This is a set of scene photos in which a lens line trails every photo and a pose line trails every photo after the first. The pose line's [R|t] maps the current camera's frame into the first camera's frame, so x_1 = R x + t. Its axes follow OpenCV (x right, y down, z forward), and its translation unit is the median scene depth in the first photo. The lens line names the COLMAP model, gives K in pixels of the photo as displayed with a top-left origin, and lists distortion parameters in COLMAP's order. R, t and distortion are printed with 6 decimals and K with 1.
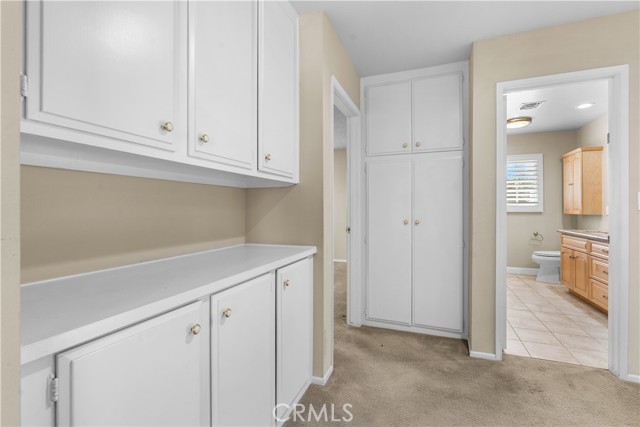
lens RADIAL K [[291.0, 0, 320.2], [0, 291.0, 209.5], [0, 0, 1]] dist [-0.006138, 0.001710]
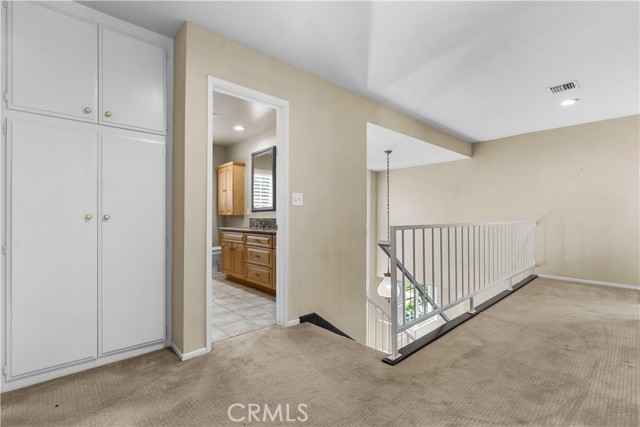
lens RADIAL K [[291.0, 0, 320.7], [0, 291.0, 216.2], [0, 0, 1]] dist [-0.006138, 0.001710]
pose [[0.436599, 0.003344, 0.899650, -0.099184], [0.001479, 0.999989, -0.004434, 0.044997], [-0.899655, 0.003266, 0.436590, 0.170689]]
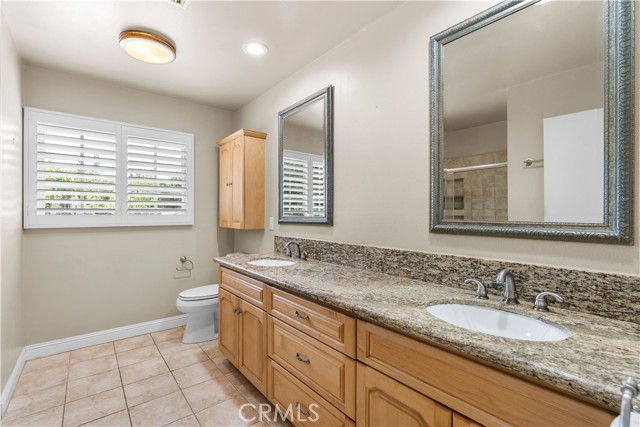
lens RADIAL K [[291.0, 0, 321.1], [0, 291.0, 212.7], [0, 0, 1]] dist [-0.006138, 0.001710]
pose [[0.486366, 0.002494, 0.873751, 0.633781], [0.000334, 0.999995, -0.003040, -0.030475], [-0.873755, 0.001771, 0.486363, 0.811837]]
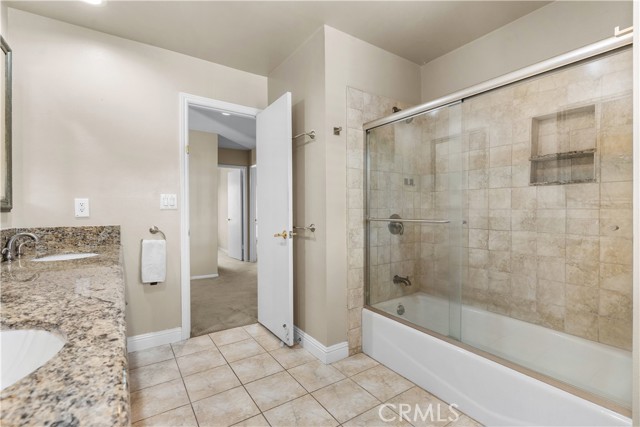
lens RADIAL K [[291.0, 0, 319.9], [0, 291.0, 213.2], [0, 0, 1]] dist [-0.006138, 0.001710]
pose [[-0.567560, 0.003757, -0.823324, 1.285863], [0.001055, 0.999992, 0.003835, 0.006826], [0.823331, 0.001308, -0.567559, 1.634904]]
